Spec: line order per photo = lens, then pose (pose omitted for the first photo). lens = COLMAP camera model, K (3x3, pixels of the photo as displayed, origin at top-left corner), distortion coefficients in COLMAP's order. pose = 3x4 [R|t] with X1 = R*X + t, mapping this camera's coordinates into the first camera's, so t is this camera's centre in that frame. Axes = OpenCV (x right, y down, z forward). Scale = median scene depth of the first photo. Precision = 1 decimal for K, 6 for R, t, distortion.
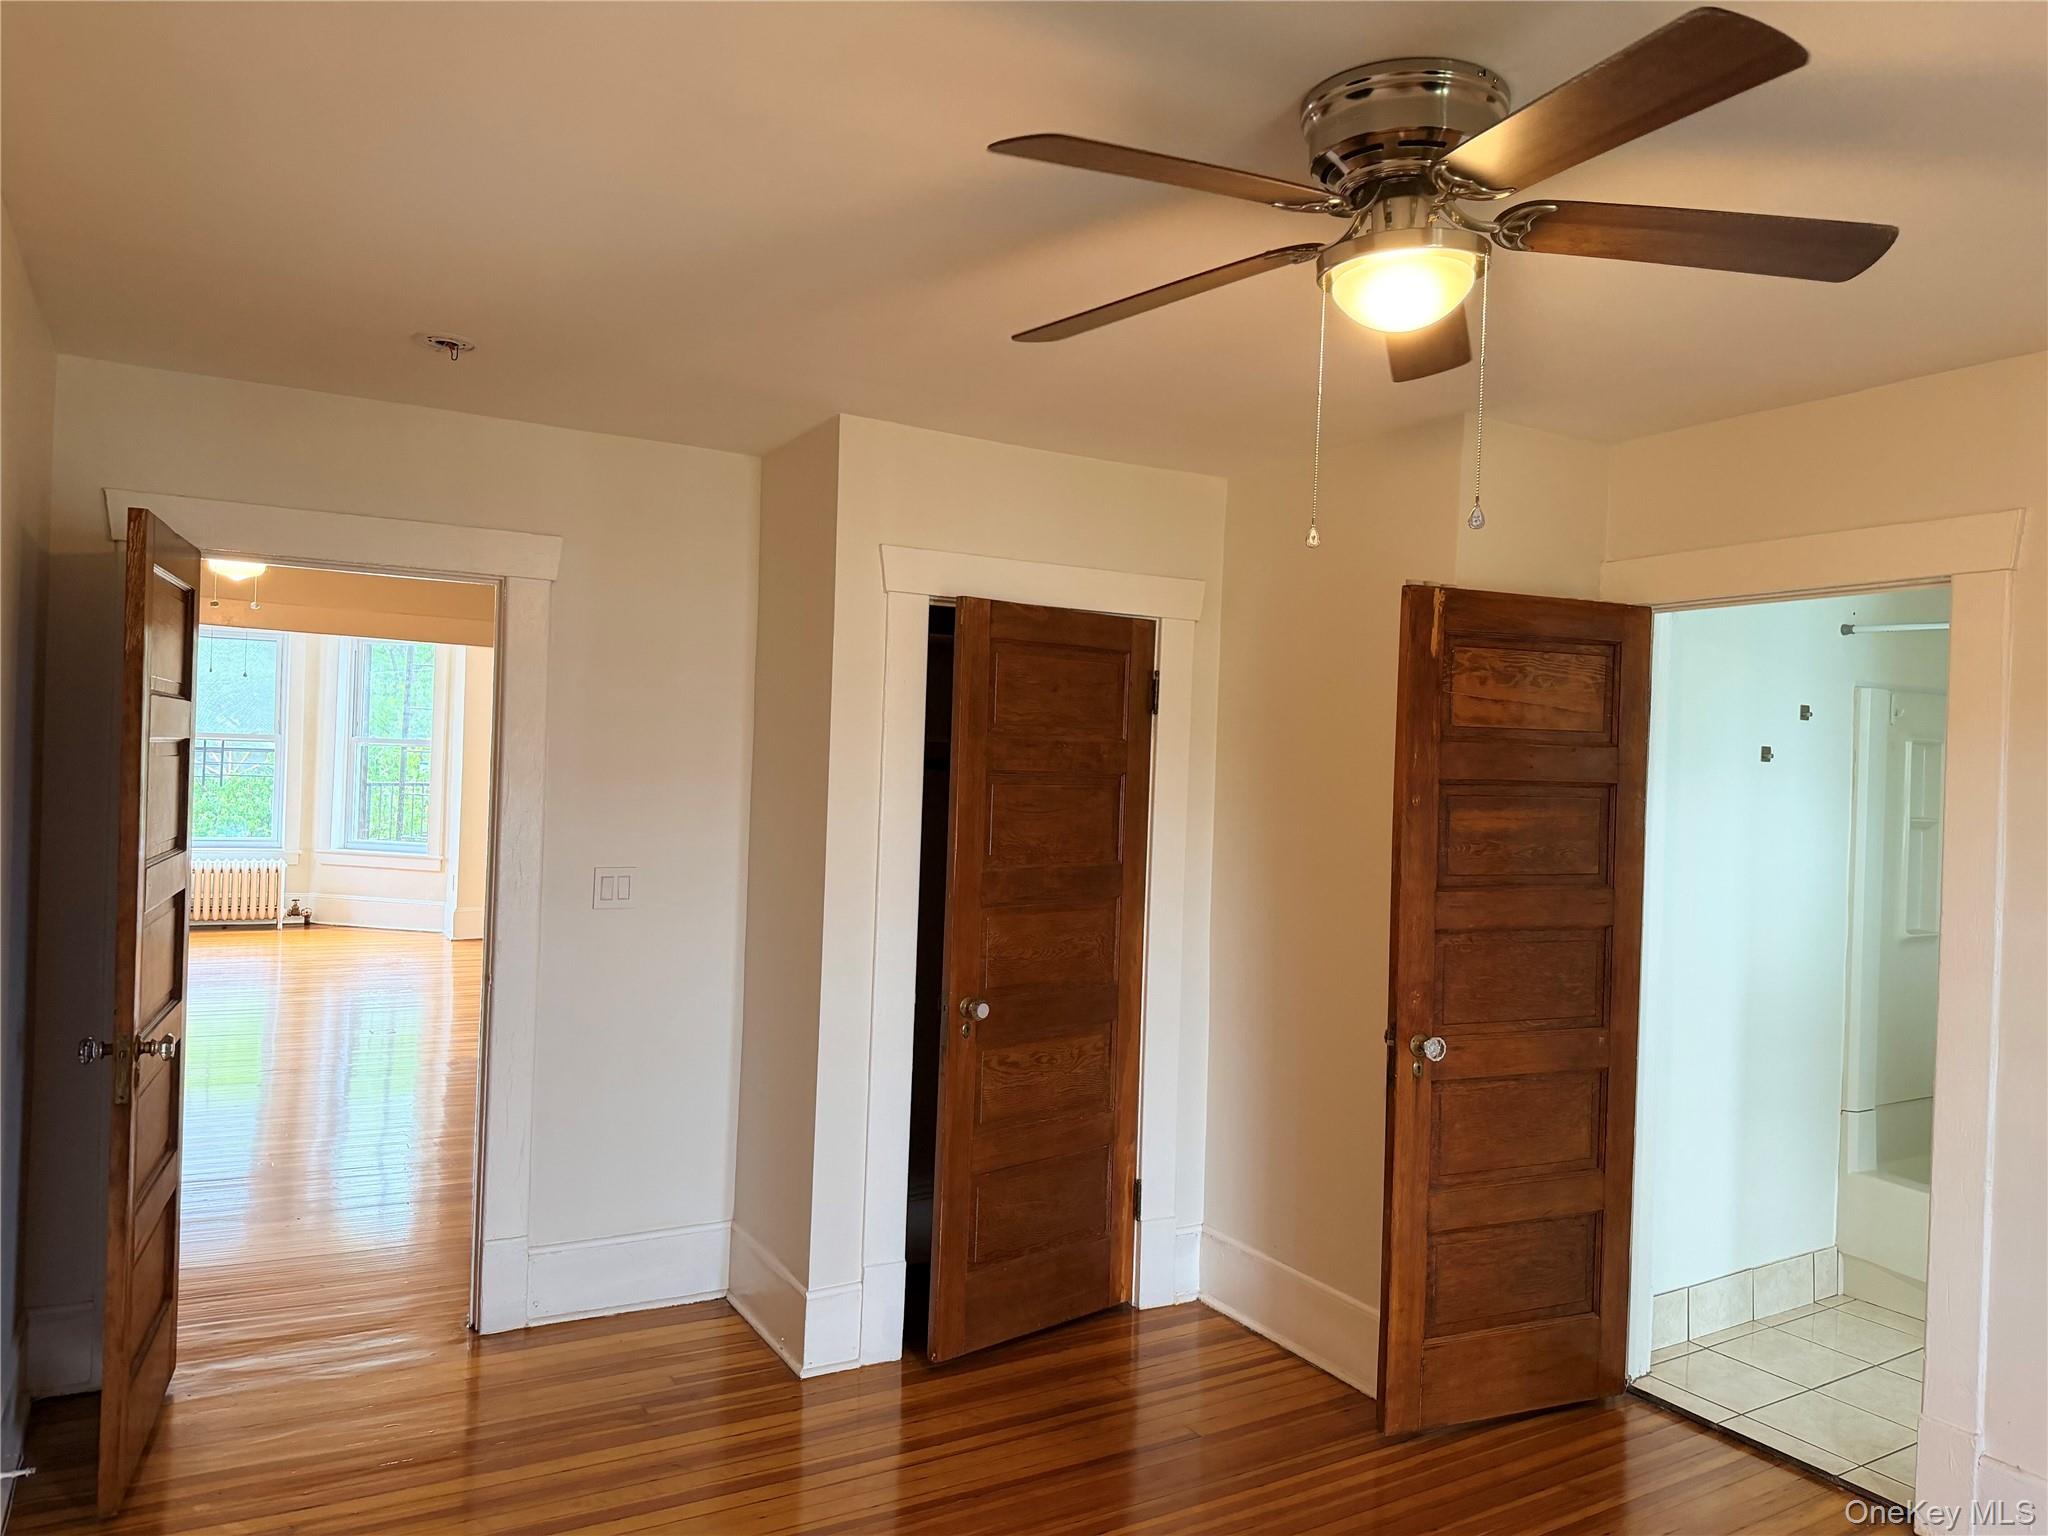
lens RADIAL K [[1425.7, 0, 1030.6], [0, 1425.7, 754.3], [0, 0, 1]] dist [0.096057, -0.163579]
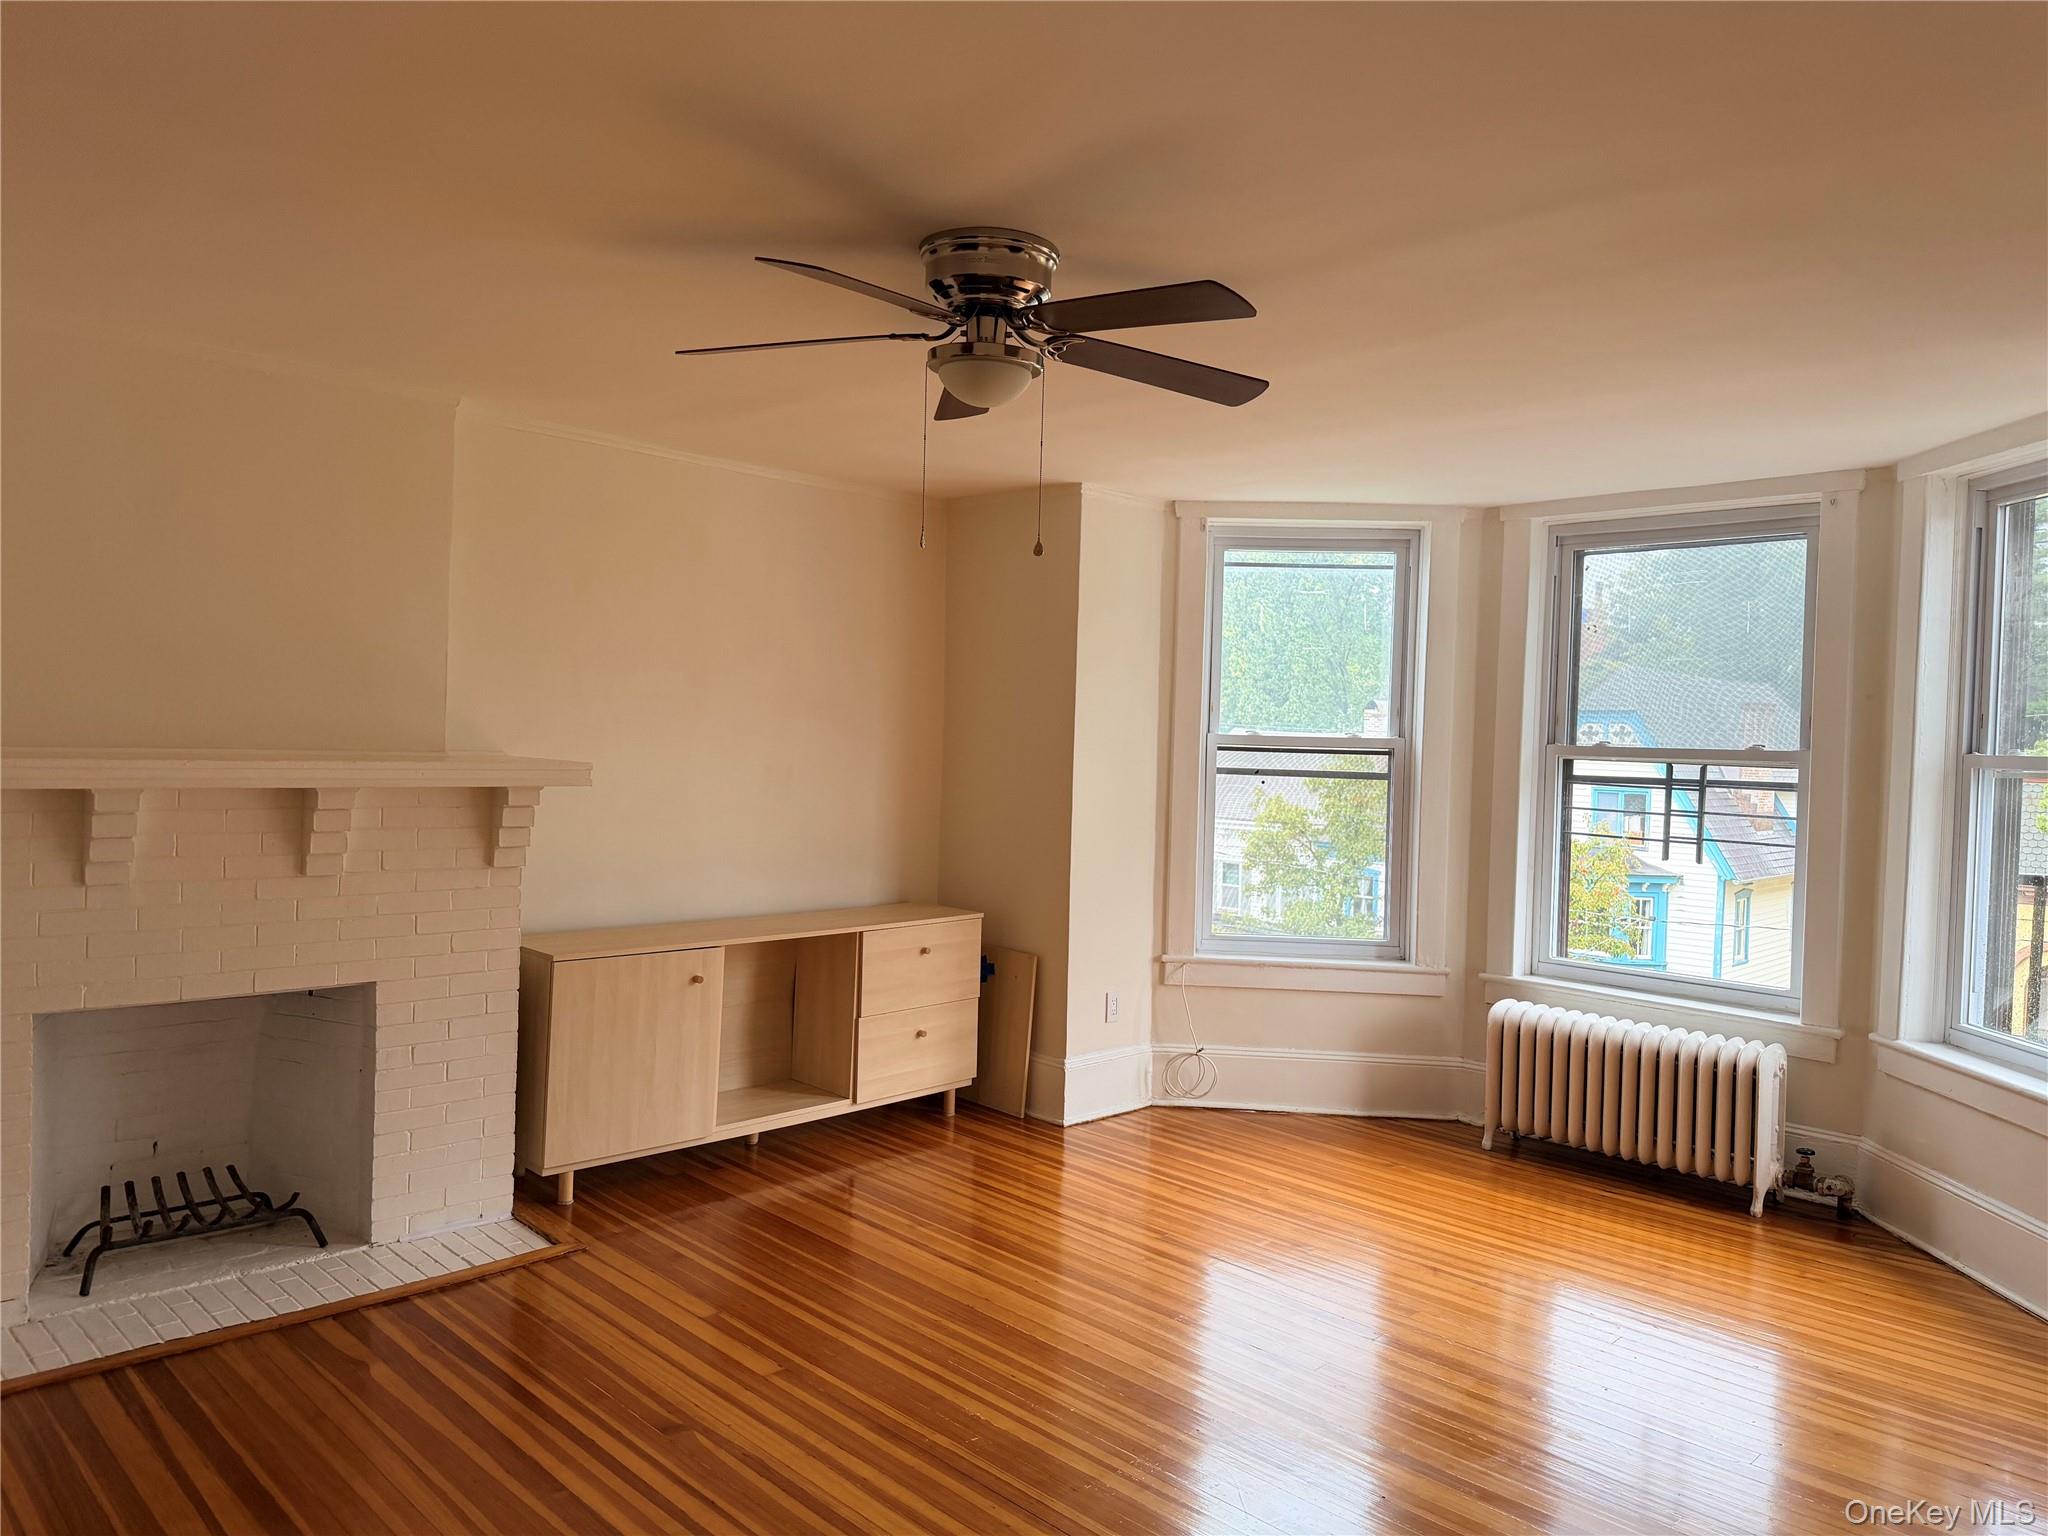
lens RADIAL K [[1425.7, 0, 1030.6], [0, 1425.7, 754.3], [0, 0, 1]] dist [0.096057, -0.163579]
pose [[0.244518, -0.011859, -0.969572, -0.163211], [-0.019824, 0.999655, -0.017227, -0.000499], [0.969442, 0.023433, 0.244199, 0.682173]]
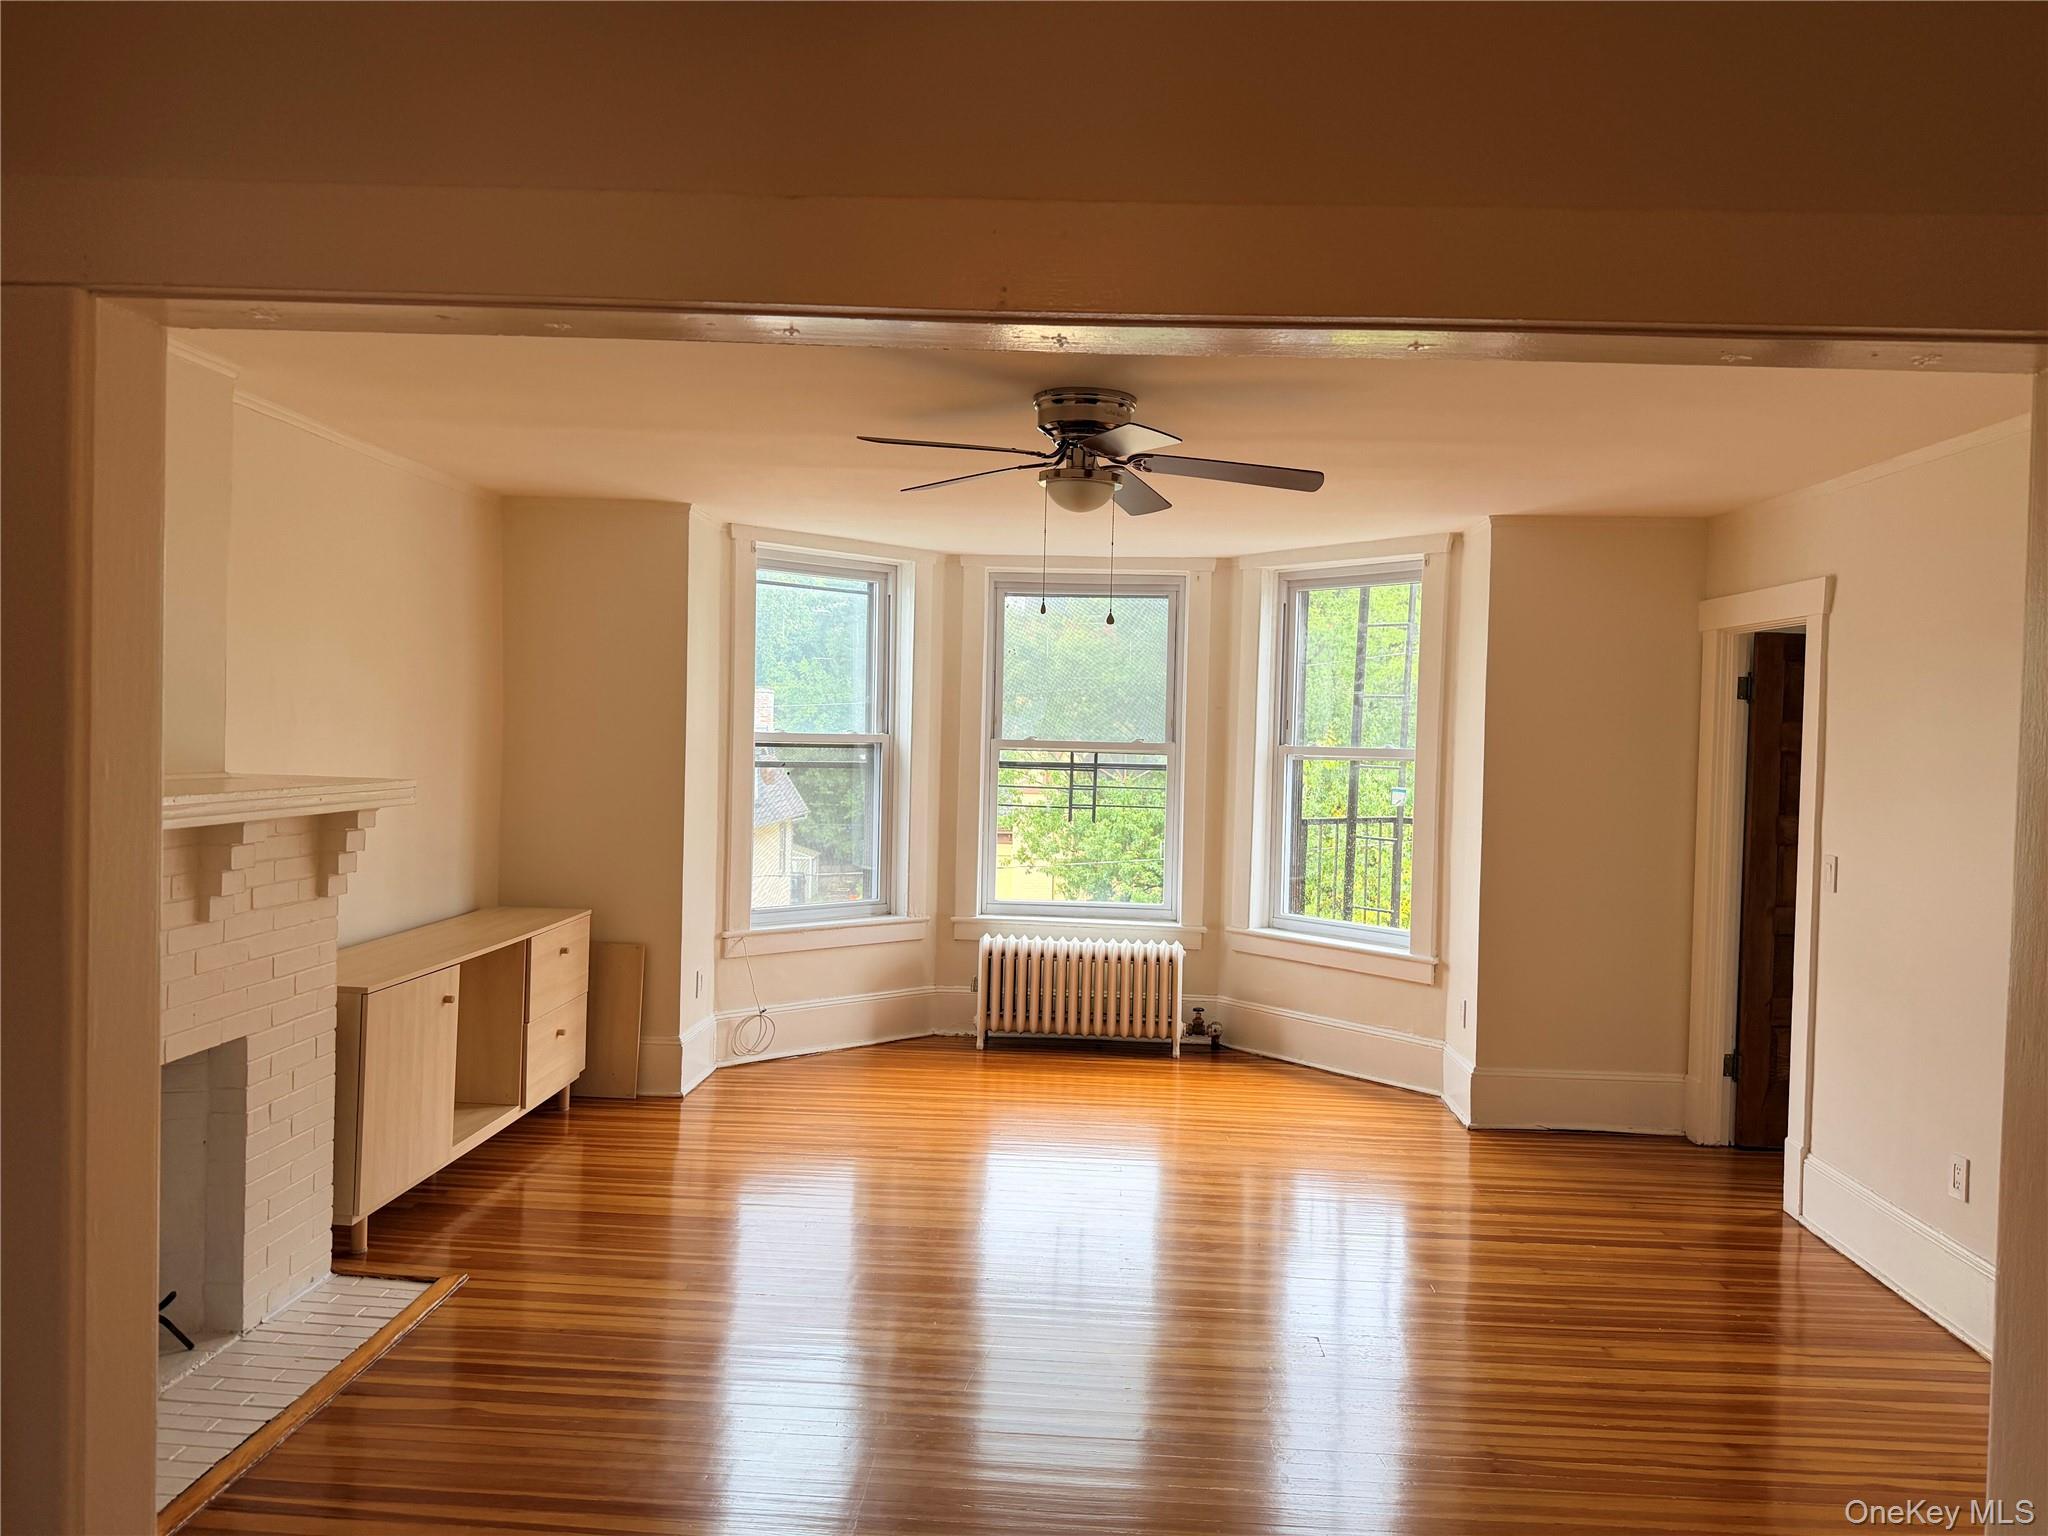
lens RADIAL K [[1425.7, 0, 1030.6], [0, 1425.7, 754.3], [0, 0, 1]] dist [0.096057, -0.163579]
pose [[0.838578, -0.002605, -0.544776, -0.234199], [0.002246, 0.999997, -0.001324, -0.007939], [0.544777, -0.000113, 0.838581, 0.446010]]
